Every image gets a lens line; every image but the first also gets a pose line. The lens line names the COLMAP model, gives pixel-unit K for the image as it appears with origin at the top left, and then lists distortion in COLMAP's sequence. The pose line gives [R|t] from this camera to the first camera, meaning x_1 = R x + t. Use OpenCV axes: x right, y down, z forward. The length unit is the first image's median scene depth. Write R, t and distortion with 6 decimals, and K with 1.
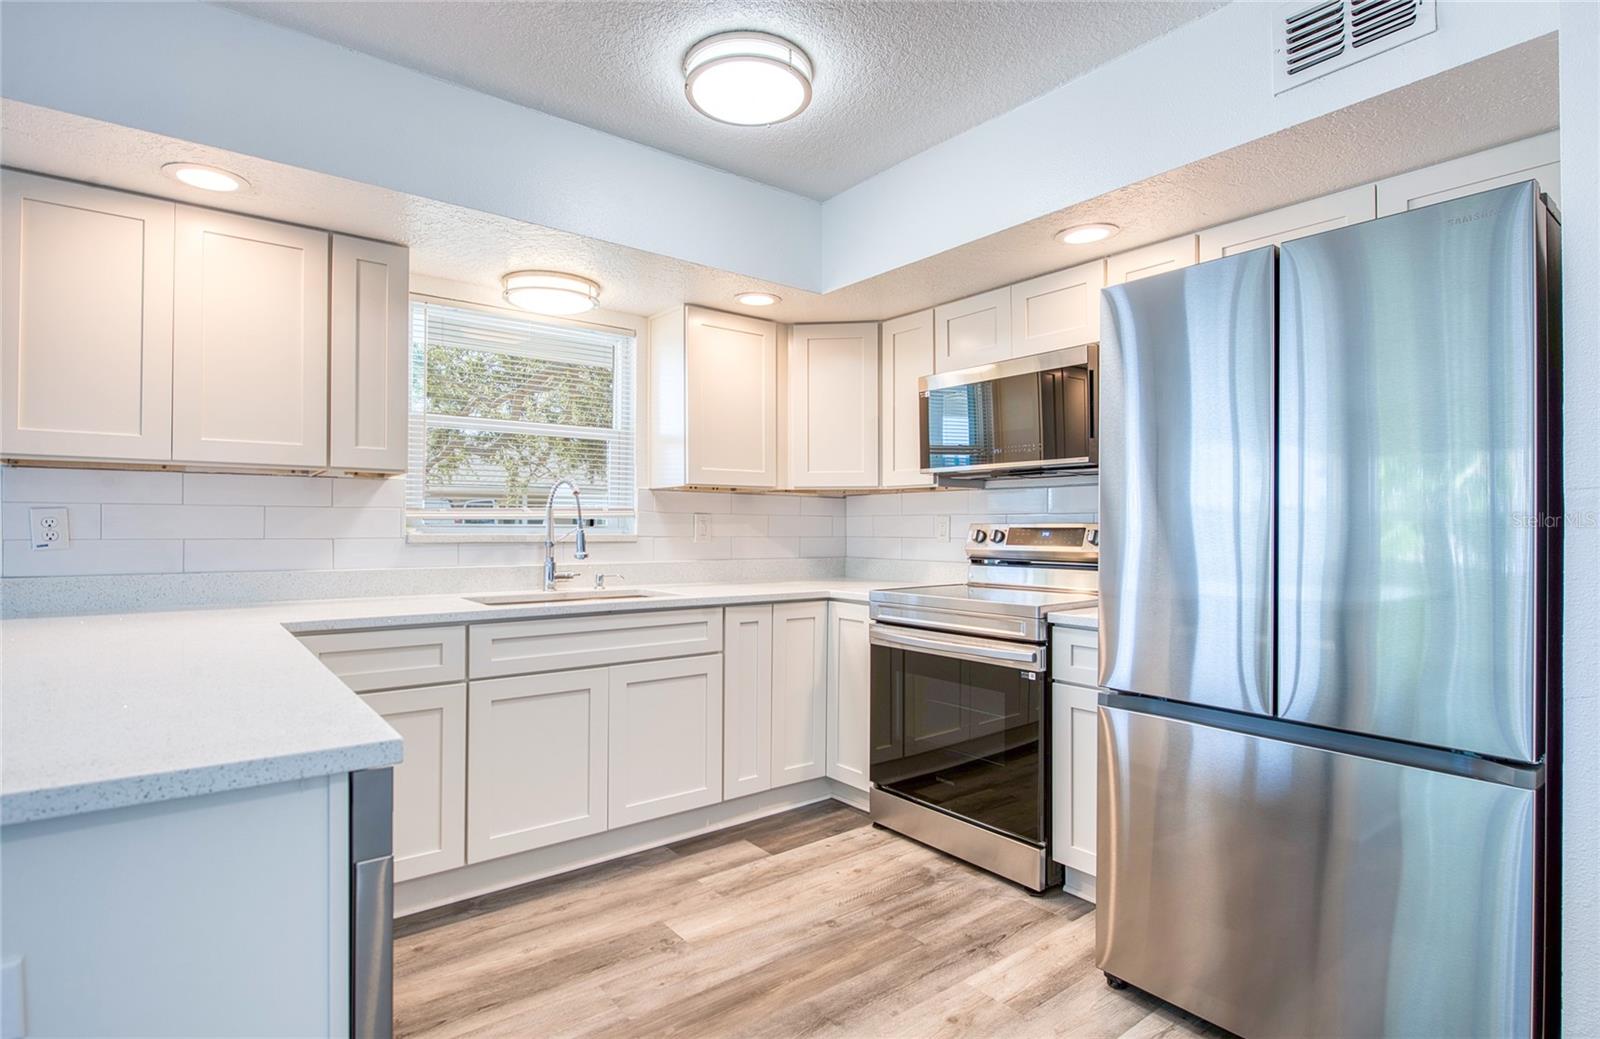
lens RADIAL K [[803.4, 0, 793.5], [0, 803.4, 519.8], [0, 0, 1]] dist [-0.000320, -0.002765]
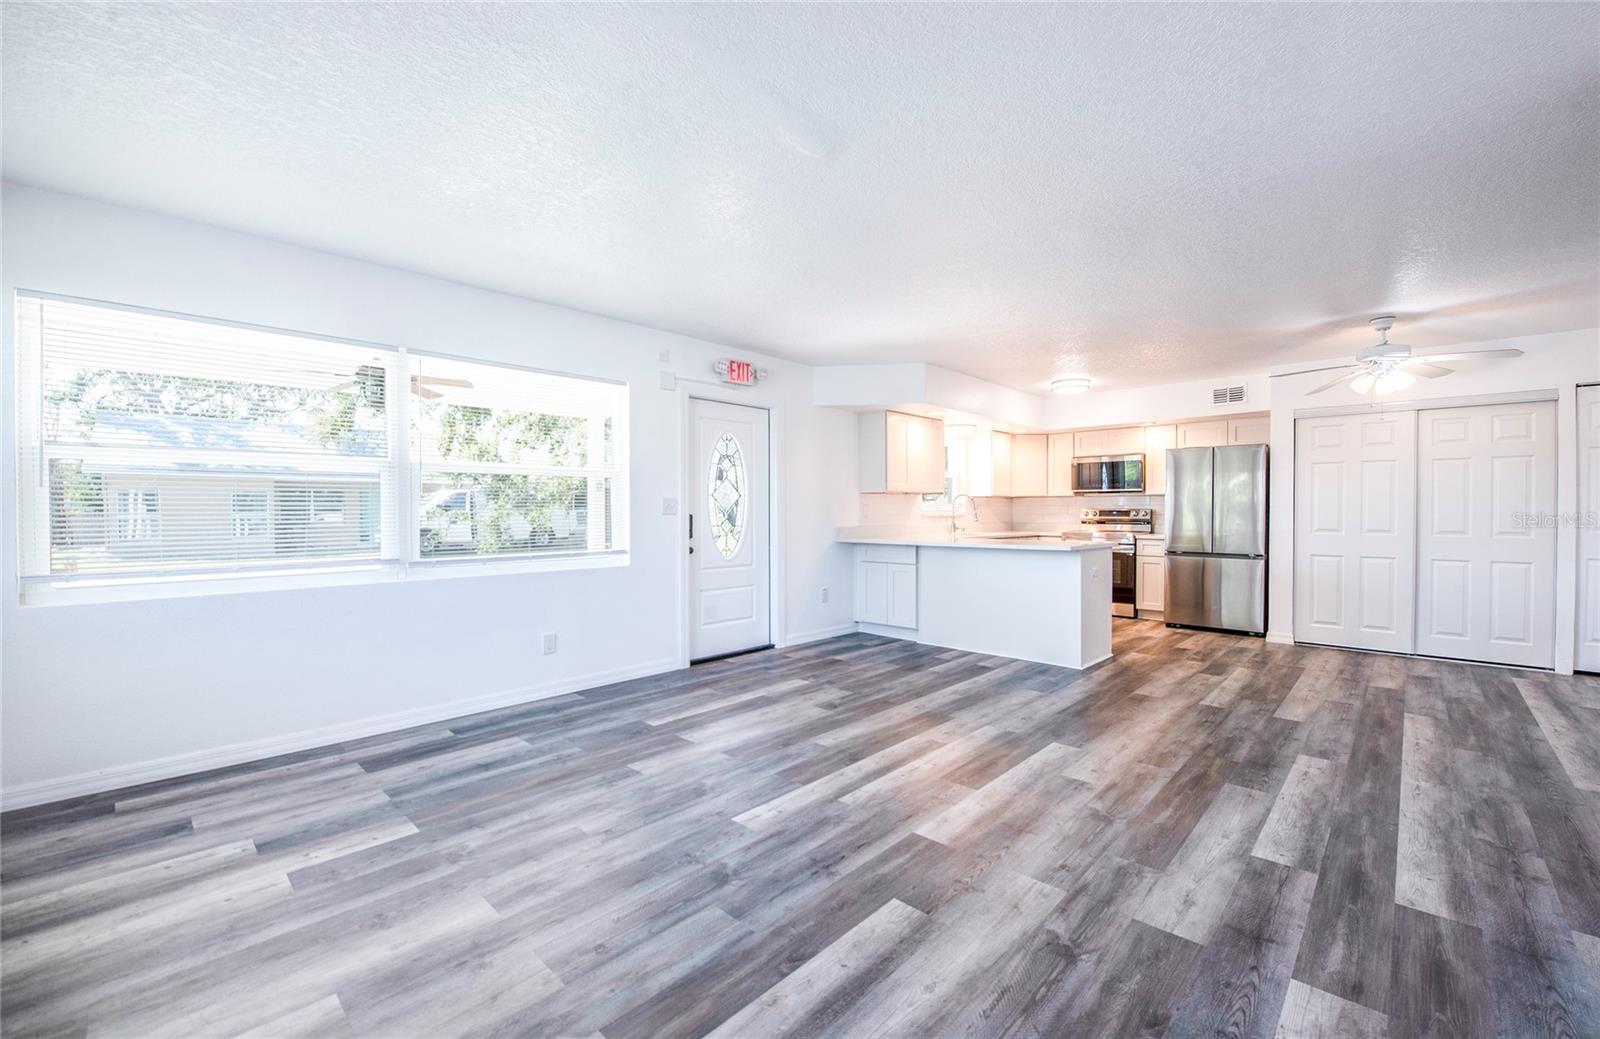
lens RADIAL K [[660.3, 0, 800.6], [0, 660.3, 517.6], [0, 0, 1]] dist [-0.011900, -0.002024]
pose [[0.987804, -0.005199, 0.155613, -1.238507], [0.002095, 0.999796, 0.020108, -0.015329], [-0.155685, -0.019537, 0.987613, -1.248252]]
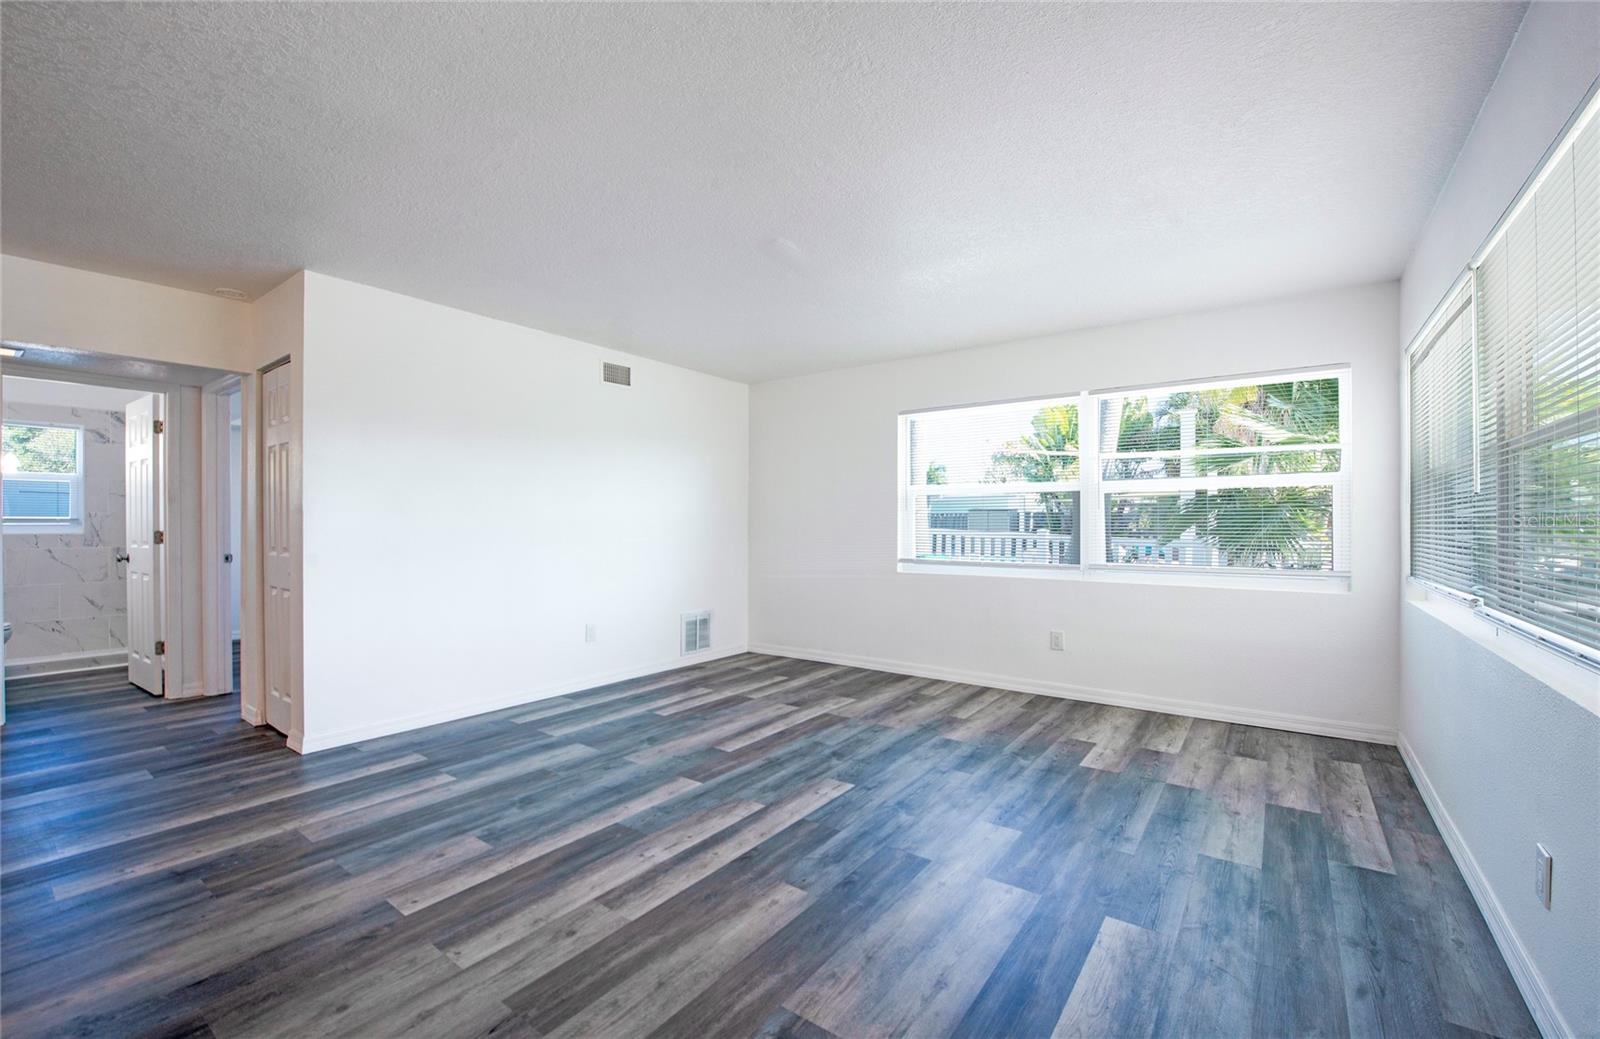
lens RADIAL K [[660.3, 0, 786.2], [0, 660.3, 521.8], [0, 0, 1]] dist [-0.011900, -0.002024]
pose [[-0.965563, -0.003996, -0.260138, -0.855239], [-0.000688, 0.999918, -0.012806, 0.002704], [0.260168, -0.012186, -0.965487, 0.446714]]
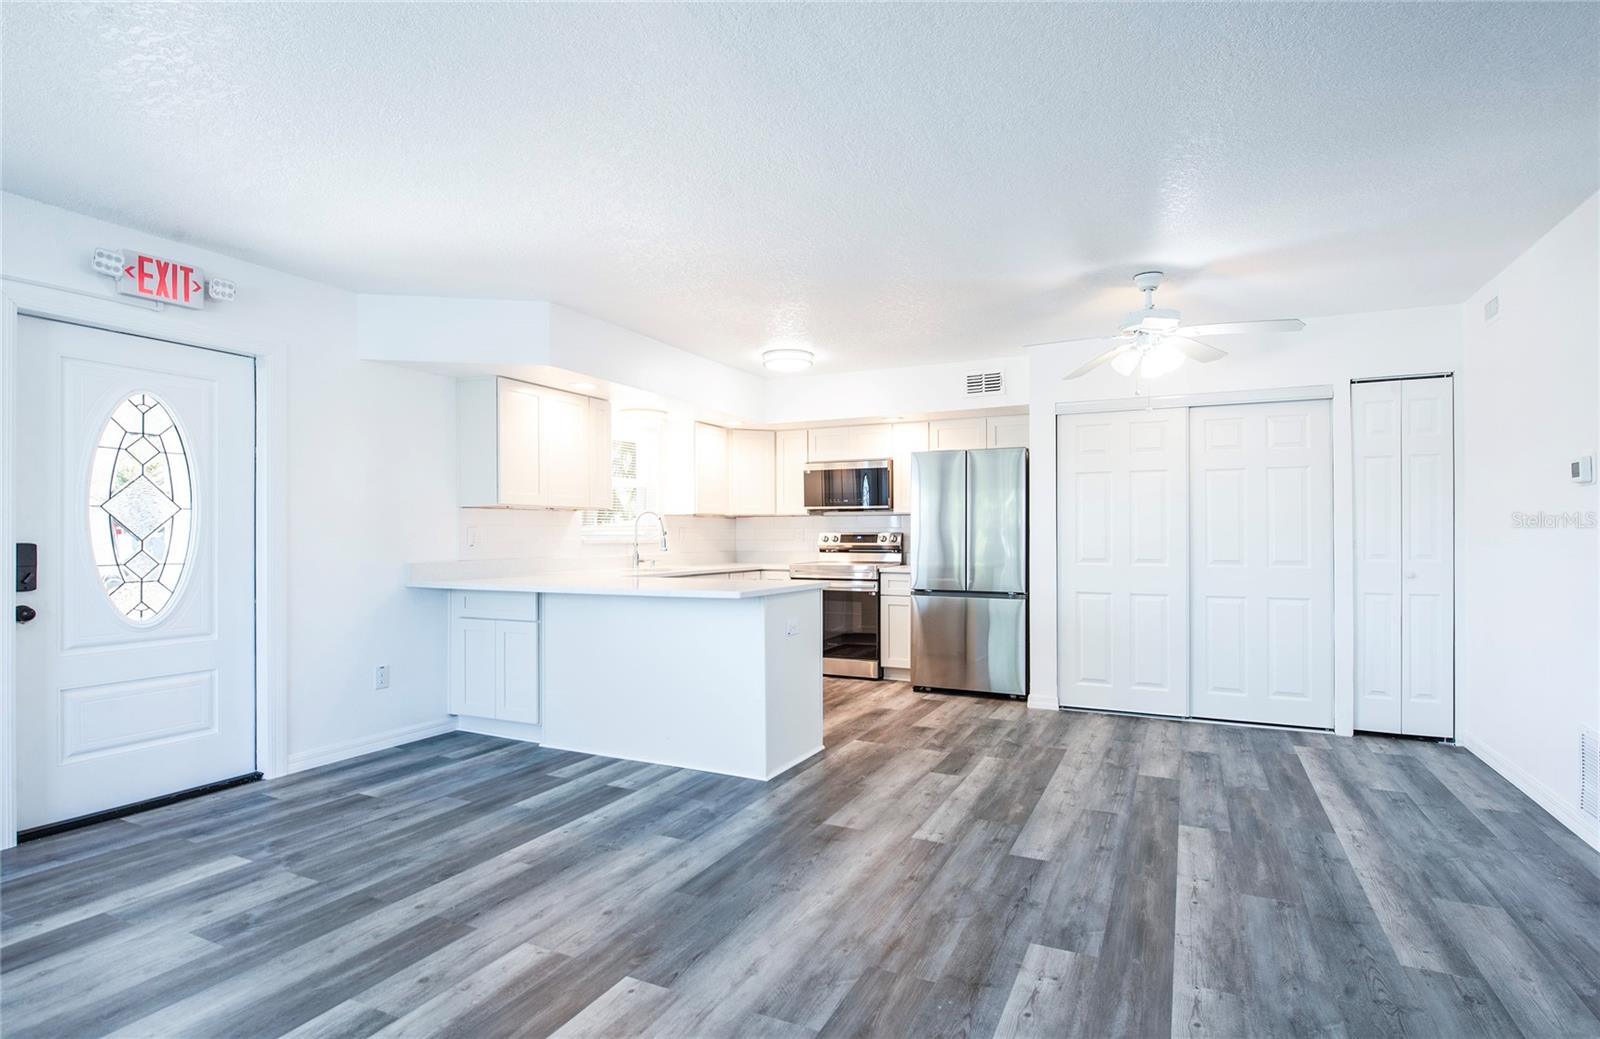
lens RADIAL K [[803.4, 0, 804.0], [0, 803.4, 529.0], [0, 0, 1]] dist [-0.000320, -0.002765]
pose [[0.894361, -0.001778, 0.447343, -0.838238], [0.000733, 0.999997, 0.002508, -0.011453], [-0.447346, -0.001915, 0.894359, -0.943650]]
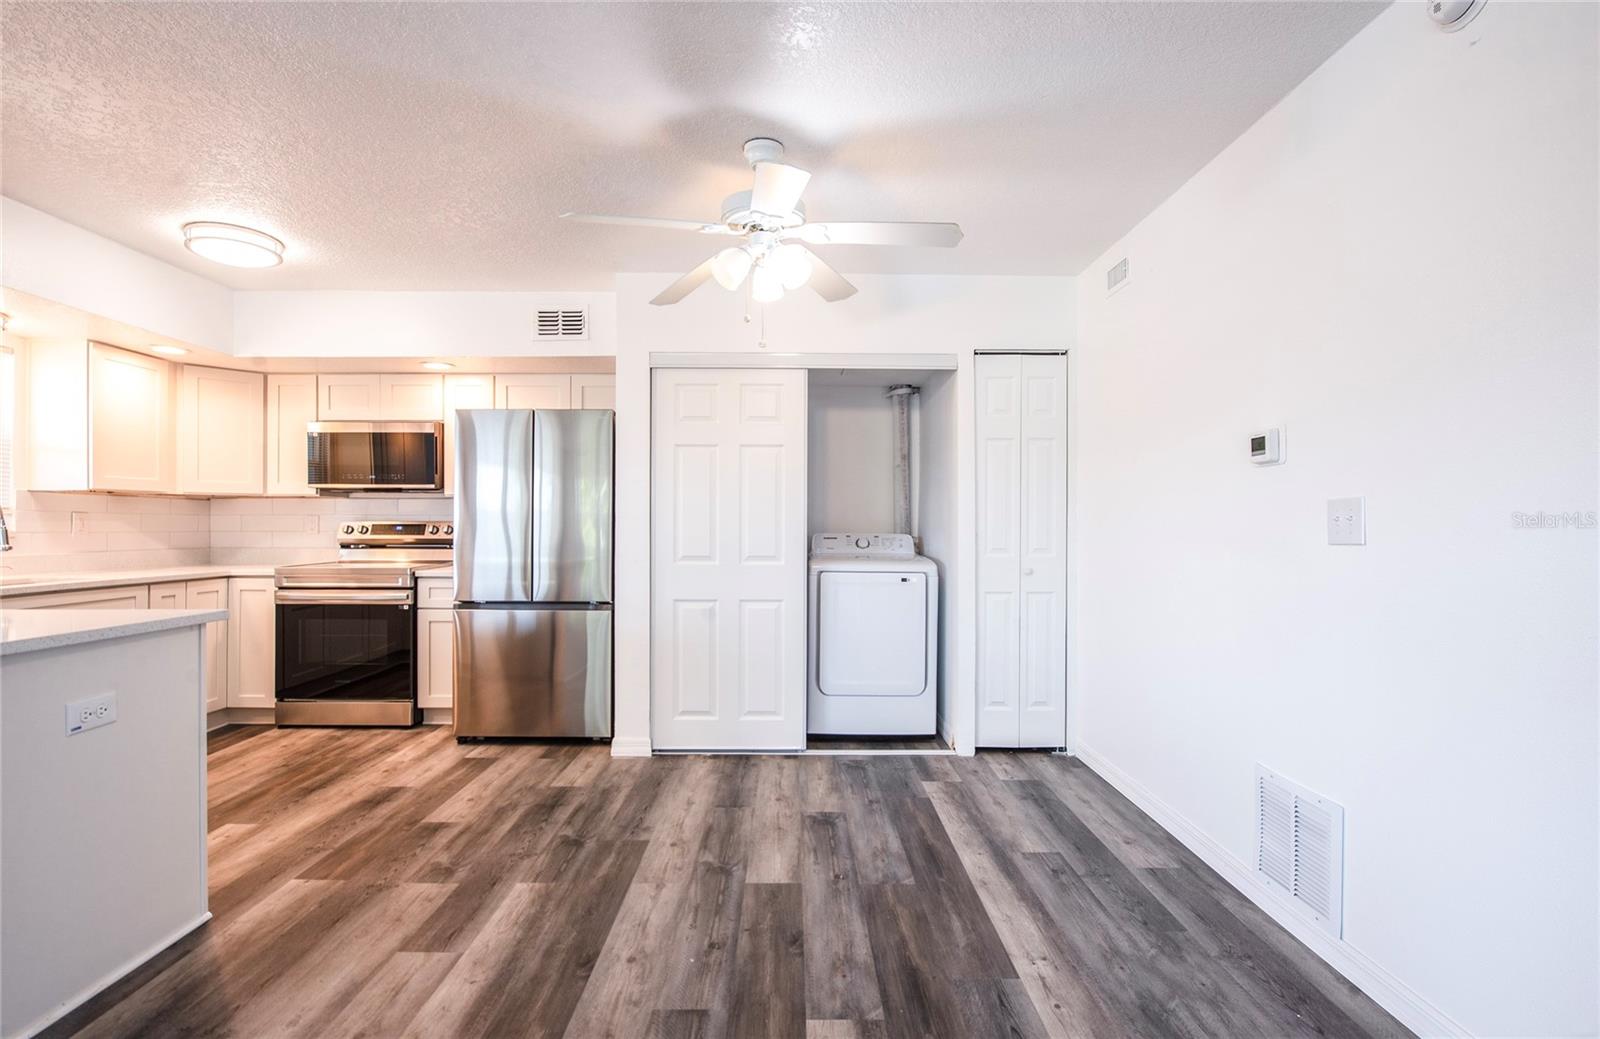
lens RADIAL K [[715.7, 0, 809.8], [0, 715.7, 521.9], [0, 0, 1]] dist [-0.019112, -0.000523]
pose [[0.593337, 0.000259, 0.804954, -0.364142], [-0.006762, 0.999966, 0.004663, -0.007149], [-0.804926, -0.008210, 0.593318, -0.543739]]
